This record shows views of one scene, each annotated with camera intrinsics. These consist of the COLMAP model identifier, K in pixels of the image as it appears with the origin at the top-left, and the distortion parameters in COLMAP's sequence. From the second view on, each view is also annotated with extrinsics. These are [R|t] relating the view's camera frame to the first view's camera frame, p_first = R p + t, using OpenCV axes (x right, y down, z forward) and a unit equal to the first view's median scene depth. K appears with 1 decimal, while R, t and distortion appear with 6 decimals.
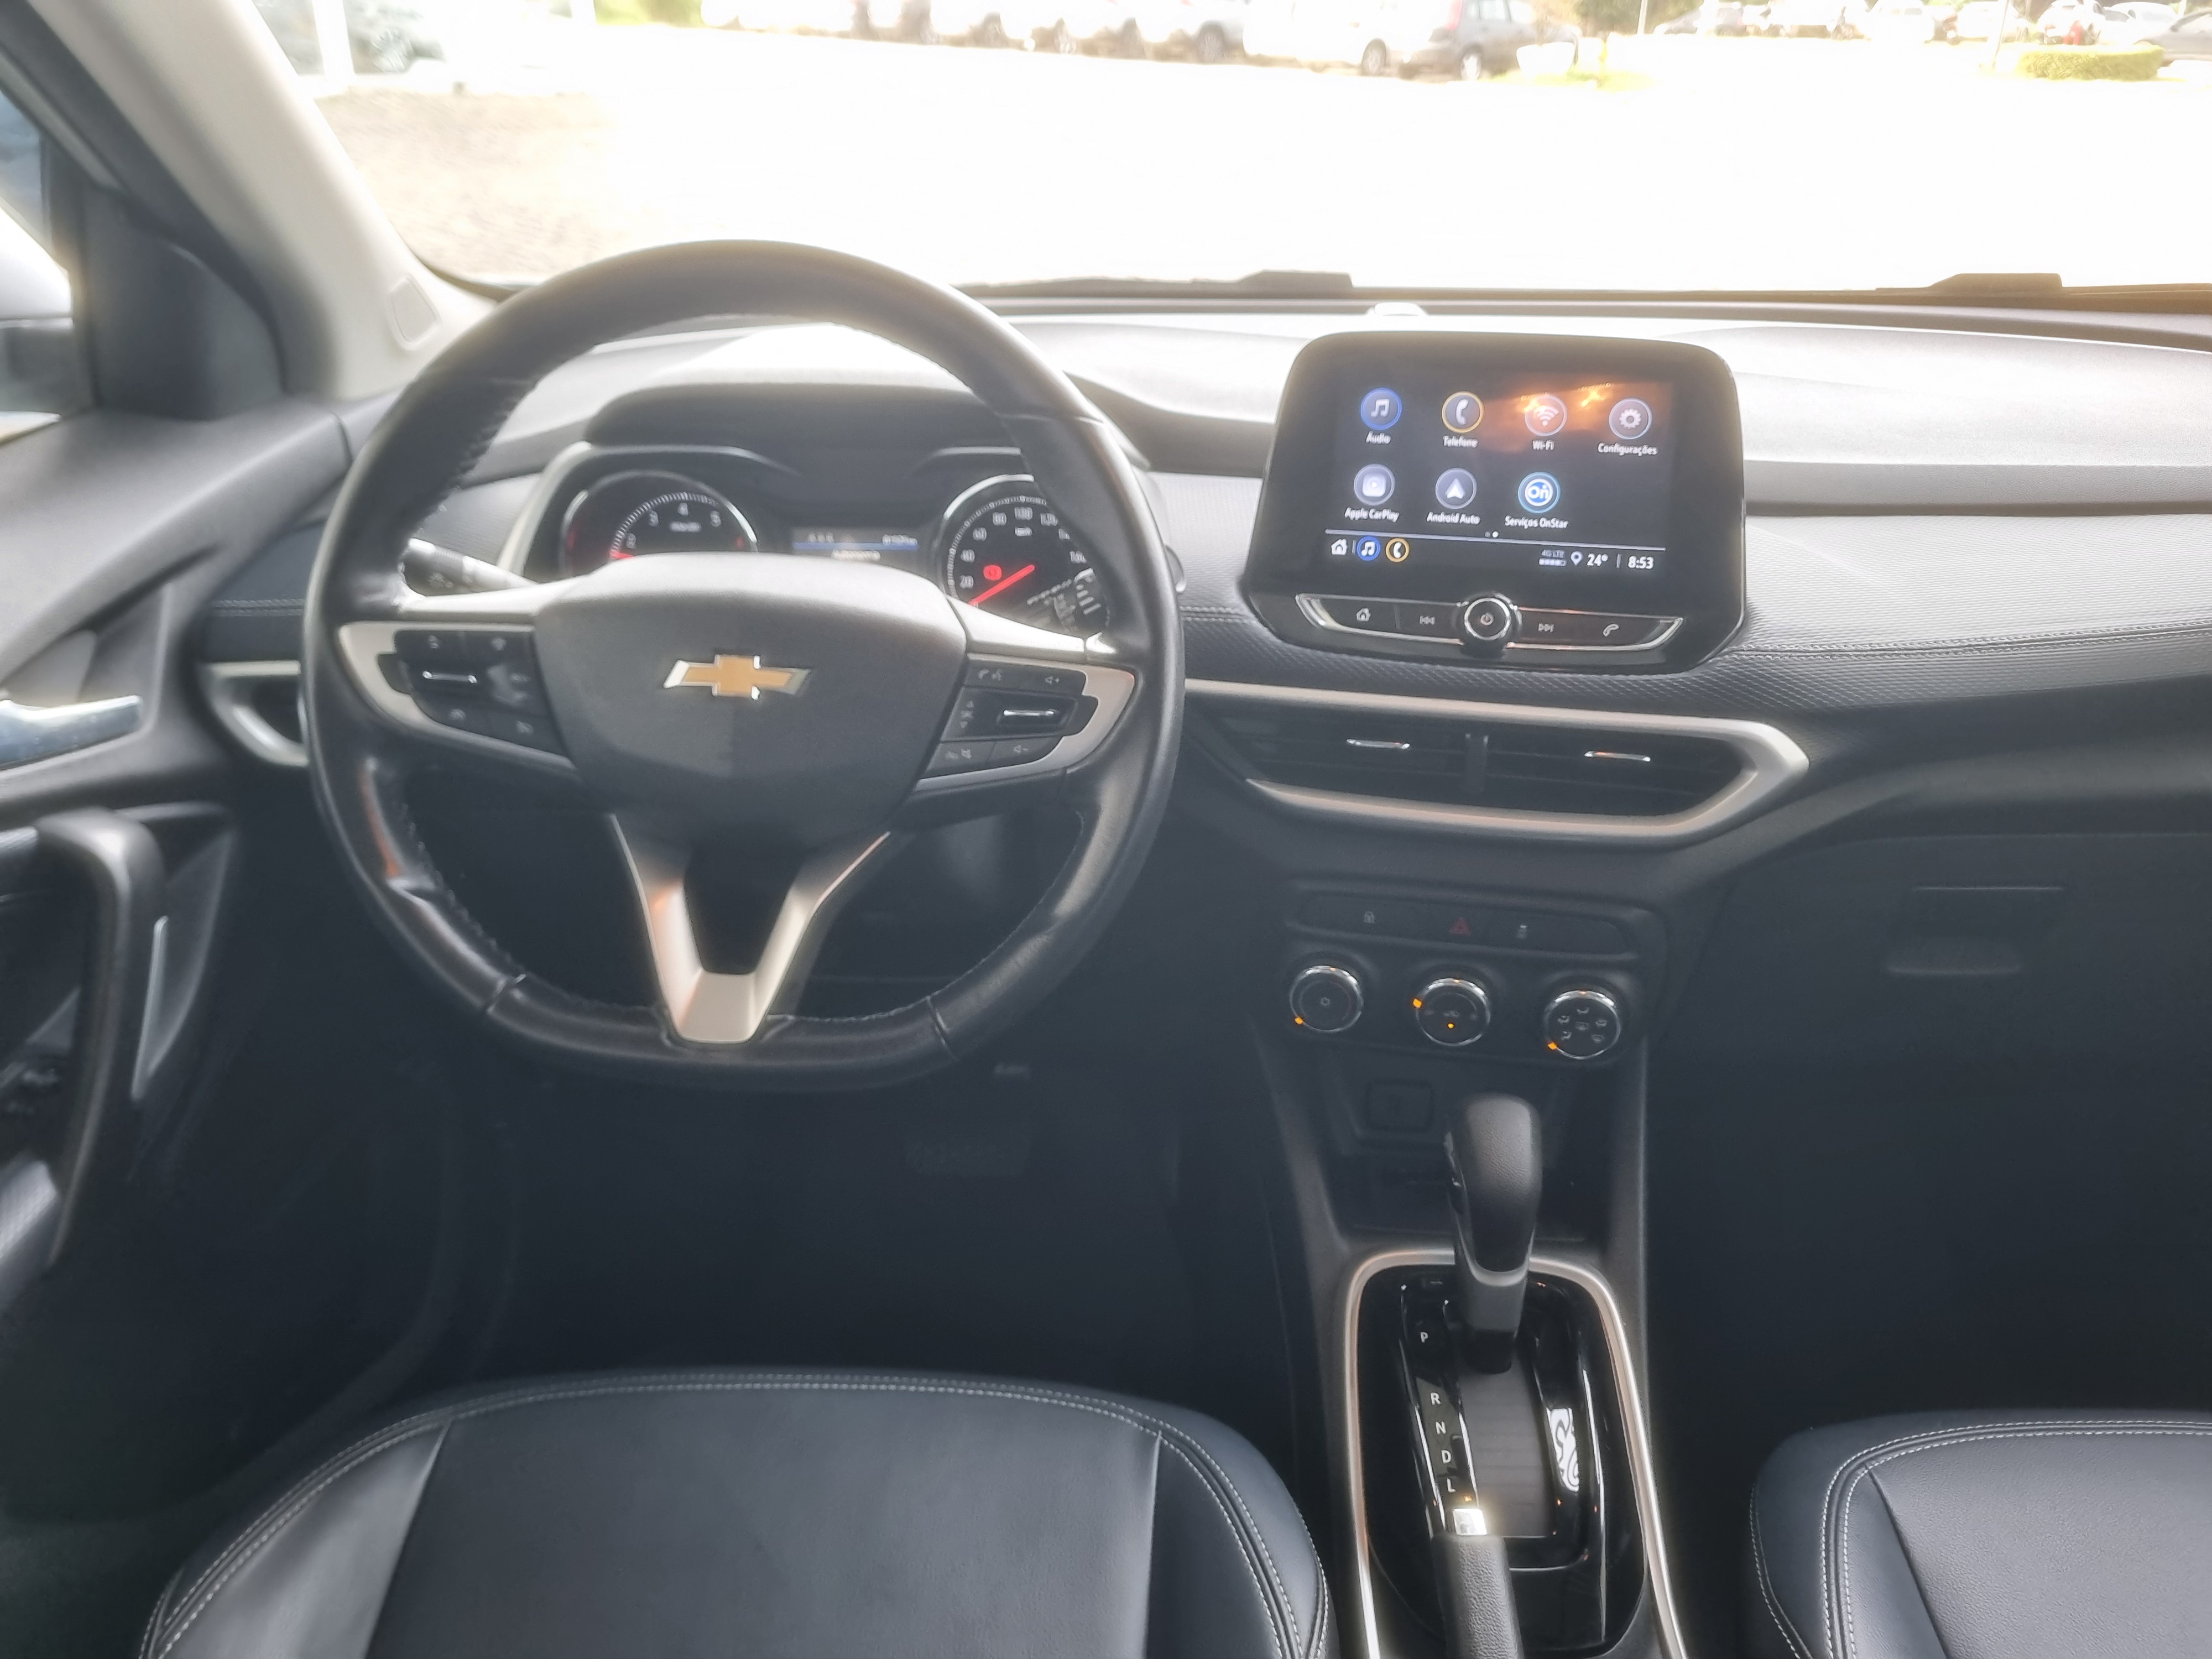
lens RADIAL K [[1694.9, 0, 1106.0], [0, 1694.9, 829.5], [0, 0, 1]] dist [-0.004464, 0.000492]
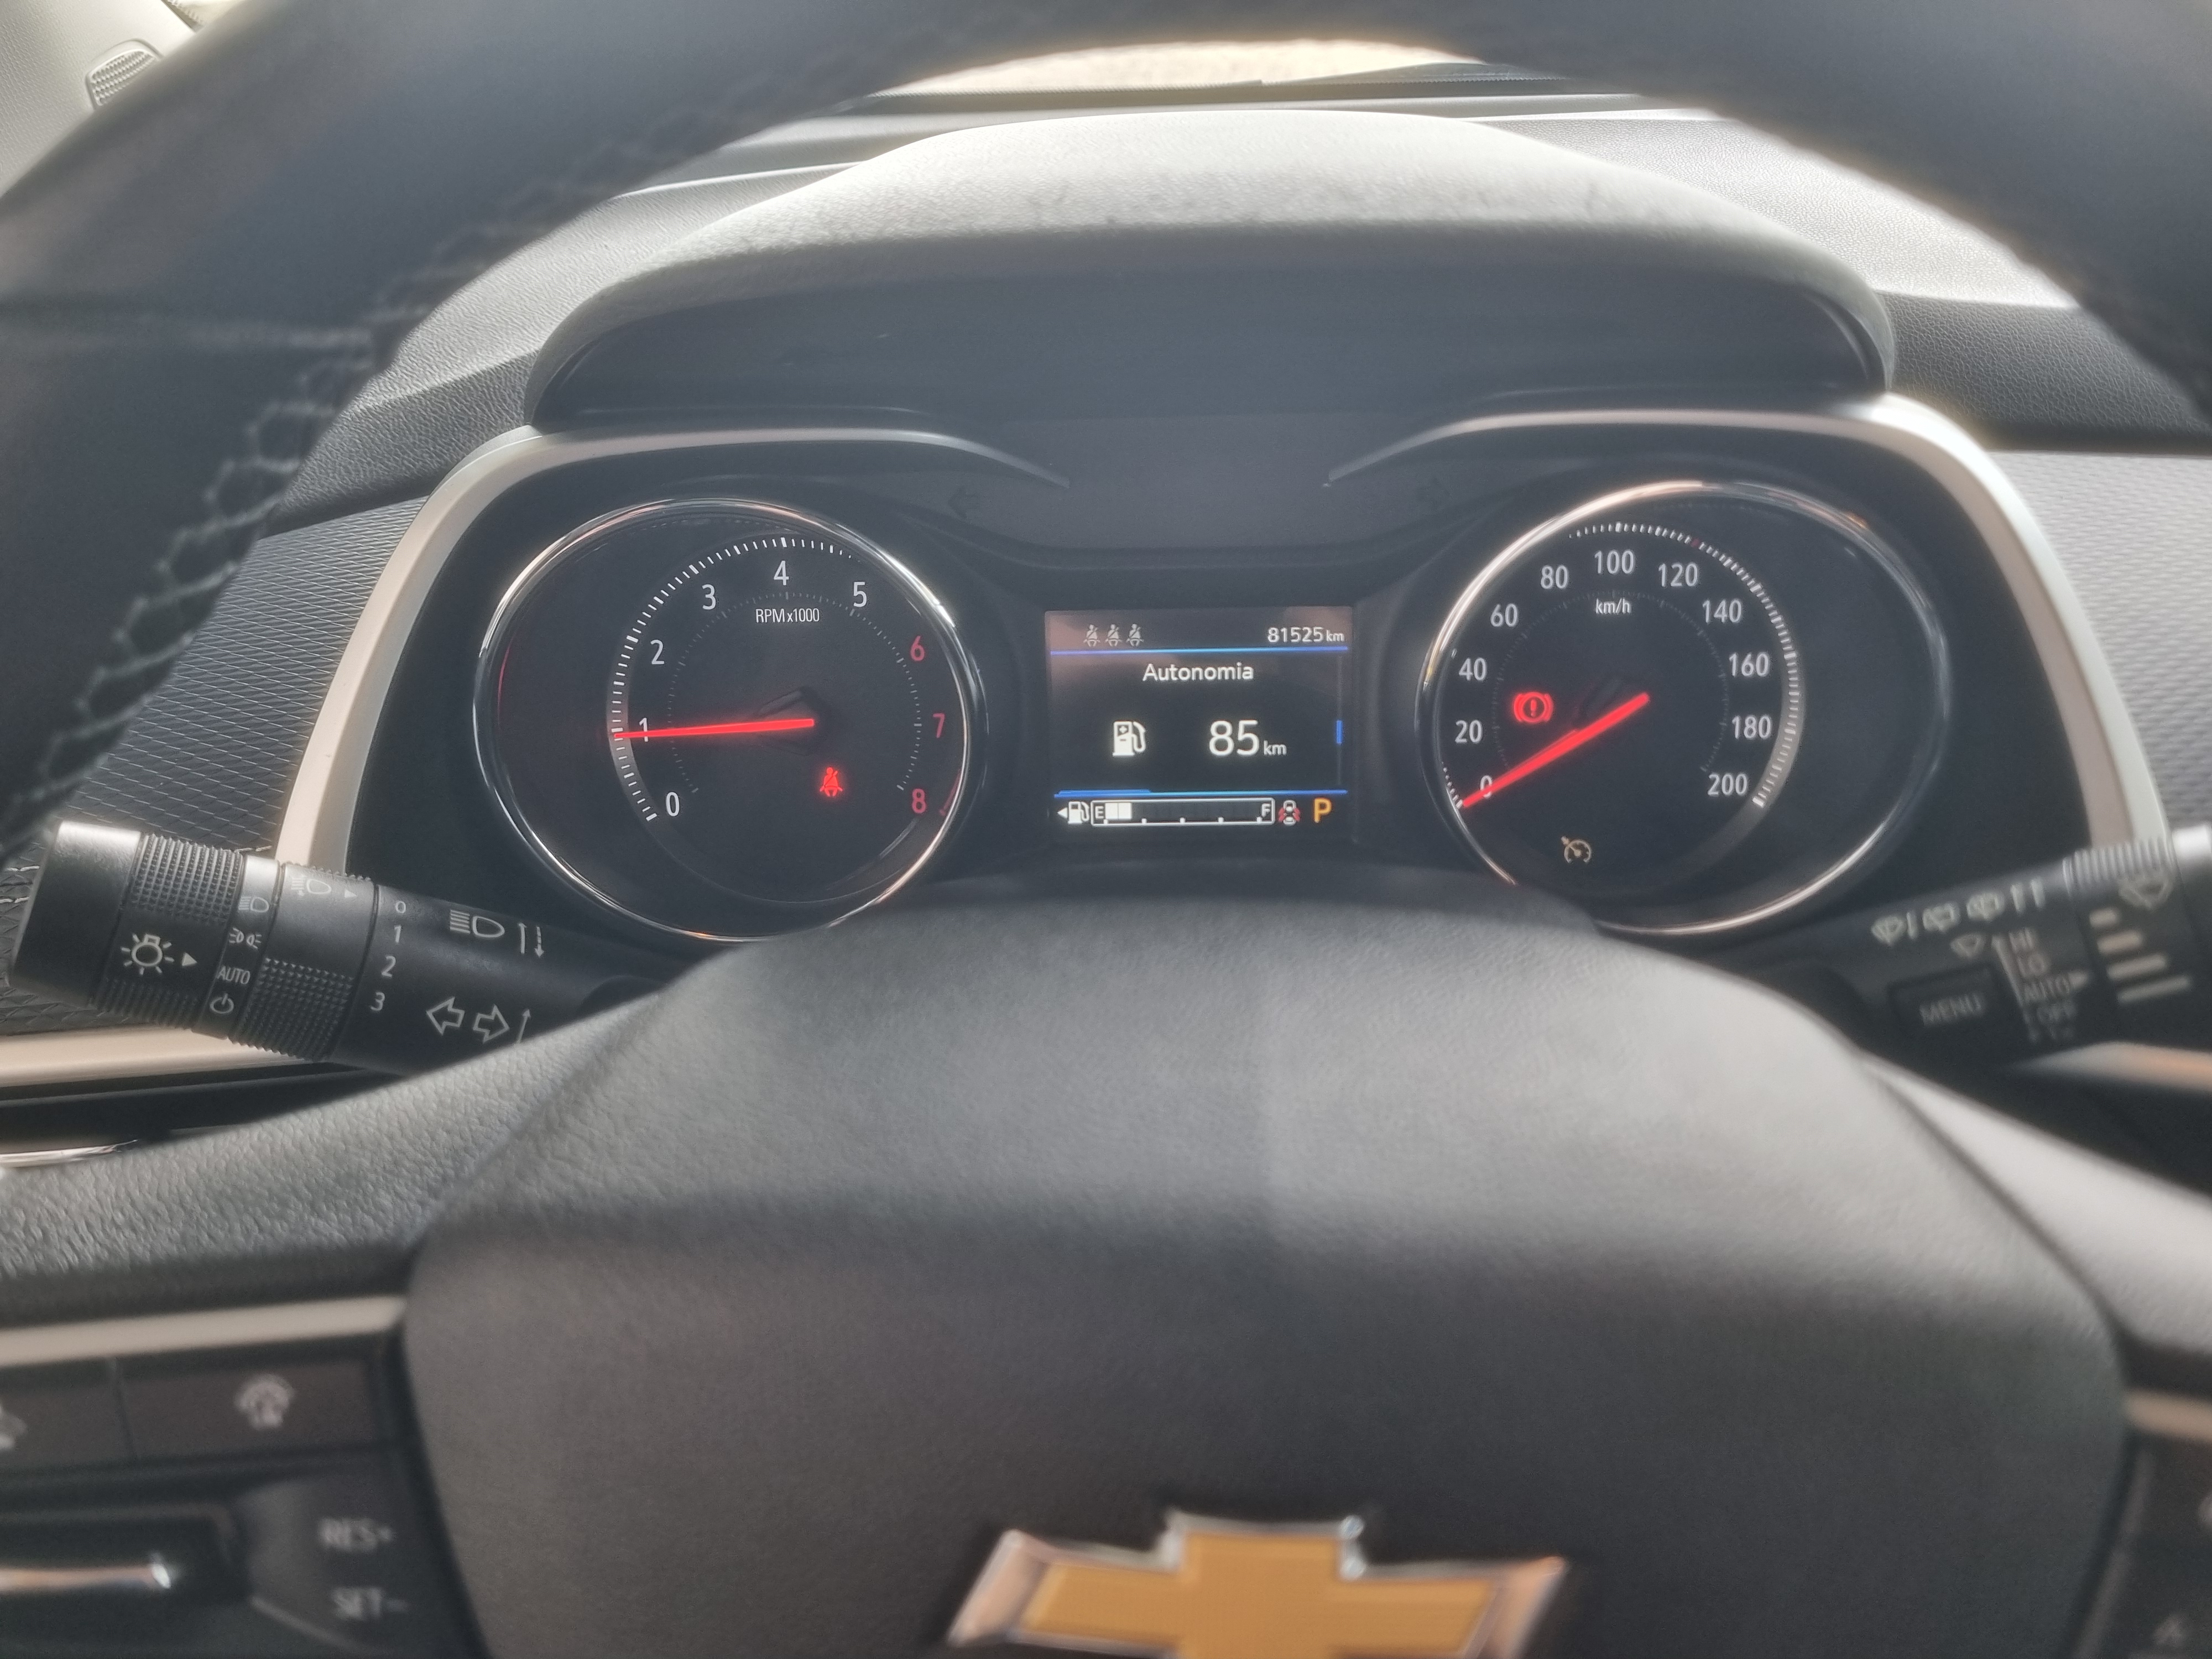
lens RADIAL K [[1673.5, 0, 1067.6], [0, 1673.5, 830.5], [0, 0, 1]] dist [0.071938, 0.001071]
pose [[0.999546, -0.030059, -0.002060, -0.181847], [0.030073, 0.991192, 0.128970, -0.178954], [-0.001835, -0.128974, 0.991646, 0.588645]]
